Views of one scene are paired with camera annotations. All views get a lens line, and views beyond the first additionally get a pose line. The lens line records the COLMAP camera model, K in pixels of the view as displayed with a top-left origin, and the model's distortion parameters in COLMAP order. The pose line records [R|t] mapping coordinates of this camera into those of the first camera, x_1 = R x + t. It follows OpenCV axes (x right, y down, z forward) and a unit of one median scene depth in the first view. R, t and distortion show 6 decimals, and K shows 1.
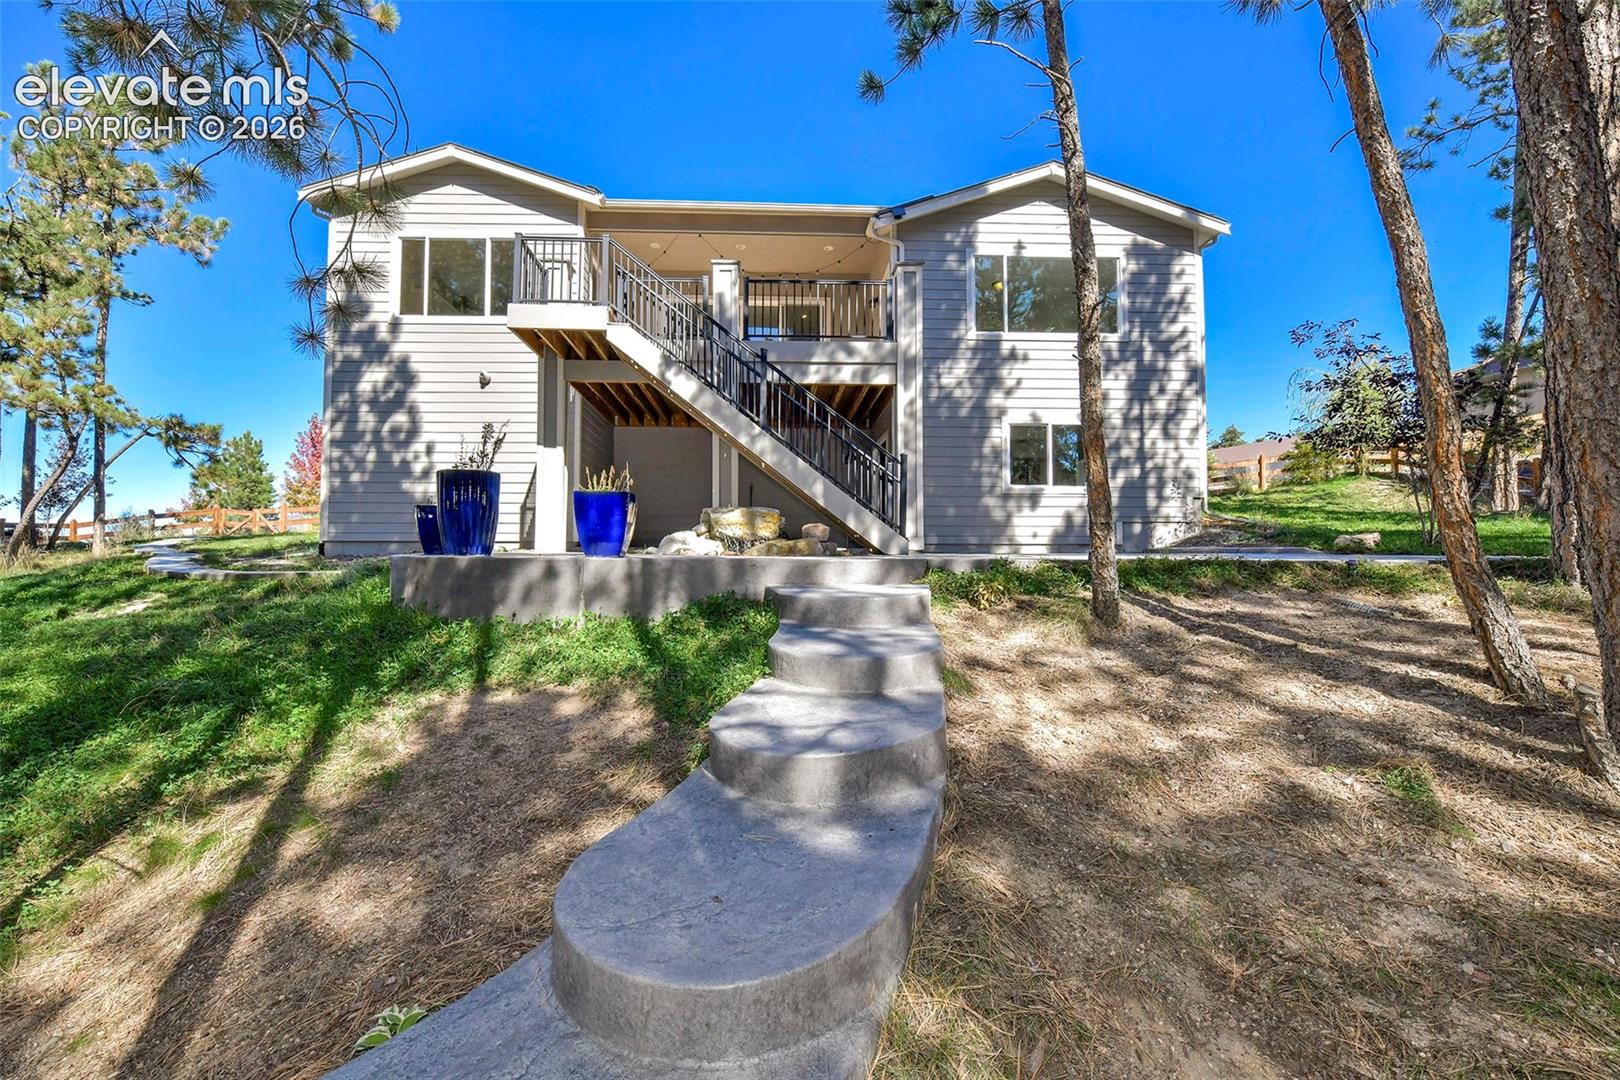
lens RADIAL K [[687.4, 0, 830.0], [0, 687.4, 541.0], [0, 0, 1]] dist [-0.002234, -0.000136]
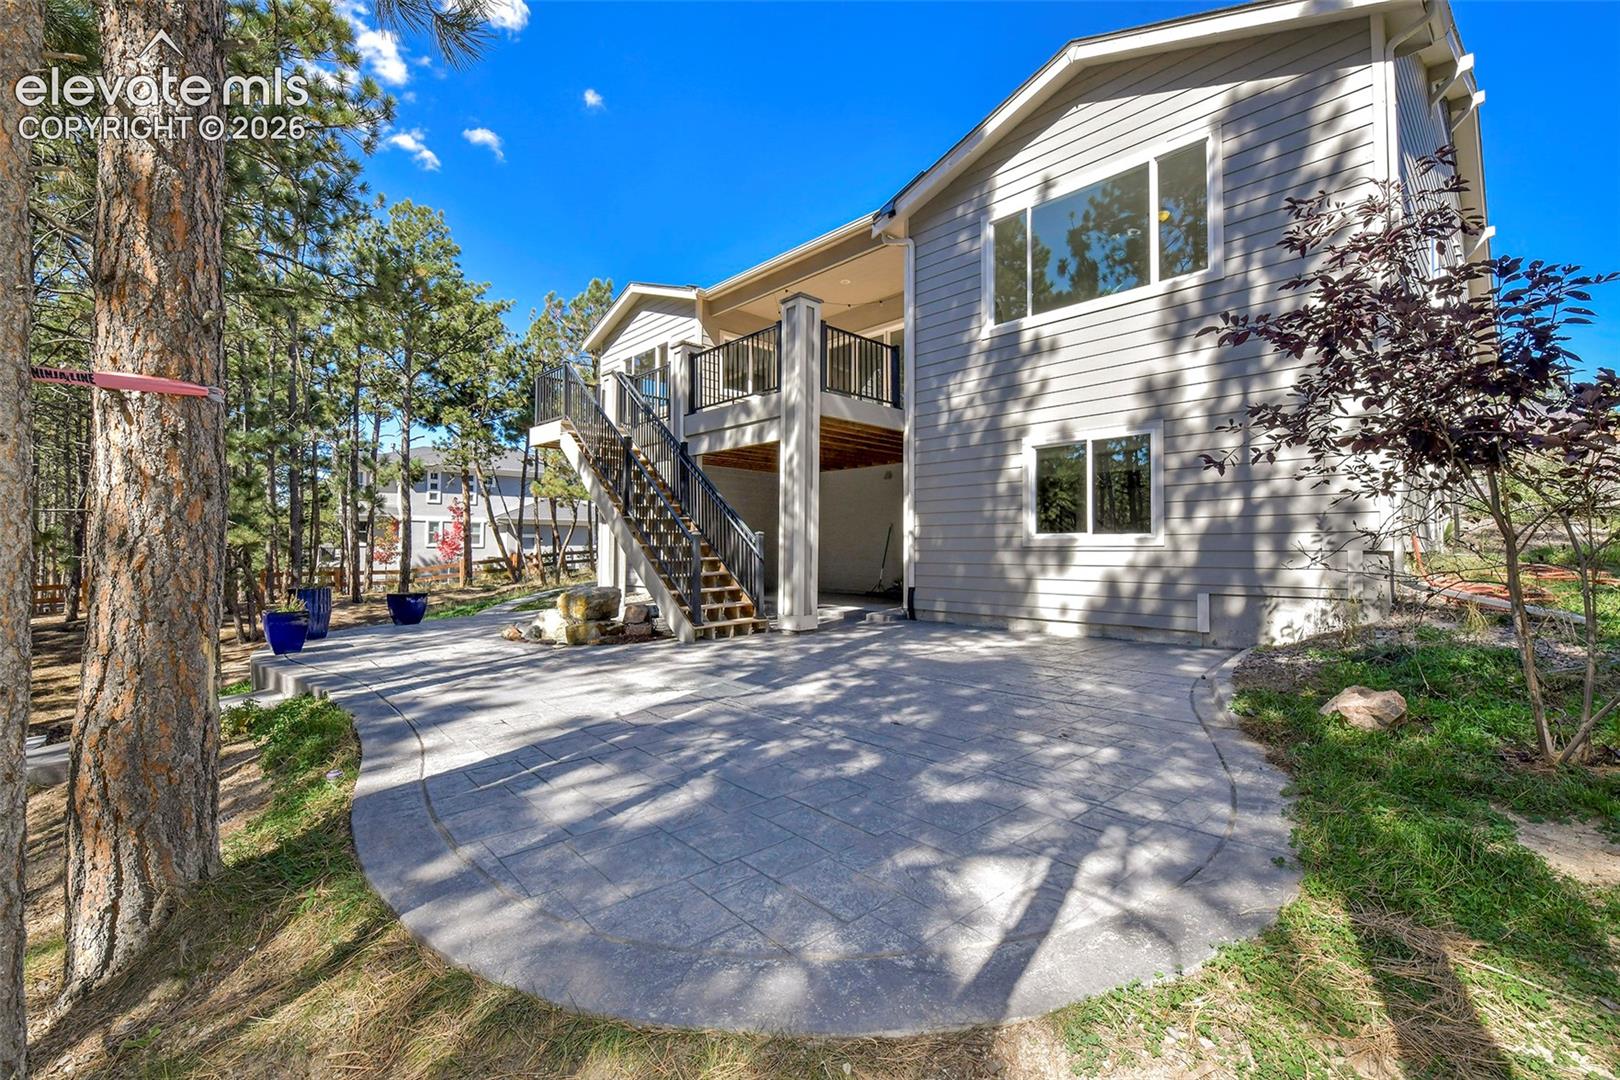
lens RADIAL K [[716.6, 0, 810.0], [0, 716.6, 540.0], [0, 0, 1]] dist [-0.004135, -0.000198]
pose [[0.644468, -0.010165, -0.764563, 0.675072], [0.023029, 0.999716, 0.006121, -0.085178], [0.764284, -0.021552, 0.644519, 0.351654]]
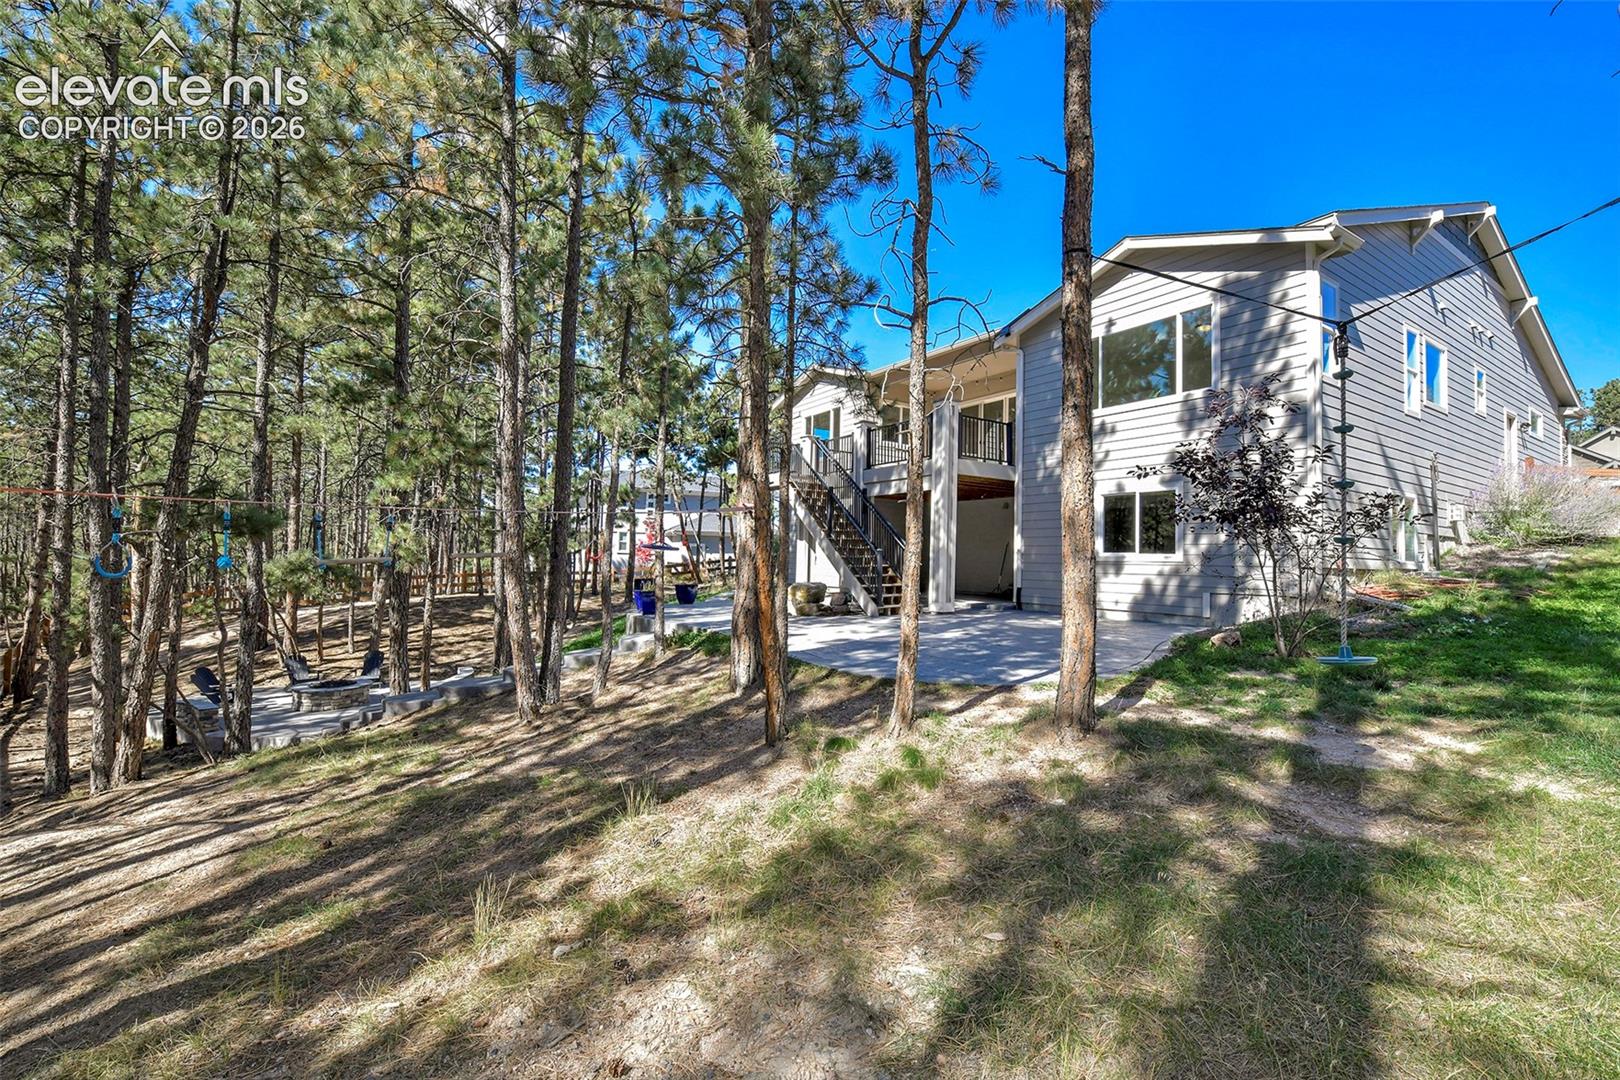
lens RADIAL K [[687.4, 0, 830.0], [0, 687.4, 541.0], [0, 0, 1]] dist [-0.002234, -0.000136]
pose [[0.520509, -0.015671, -0.853712, 0.952504], [0.007279, 0.999877, -0.013916, -0.087198], [0.853825, 0.001030, 0.520559, 0.089467]]
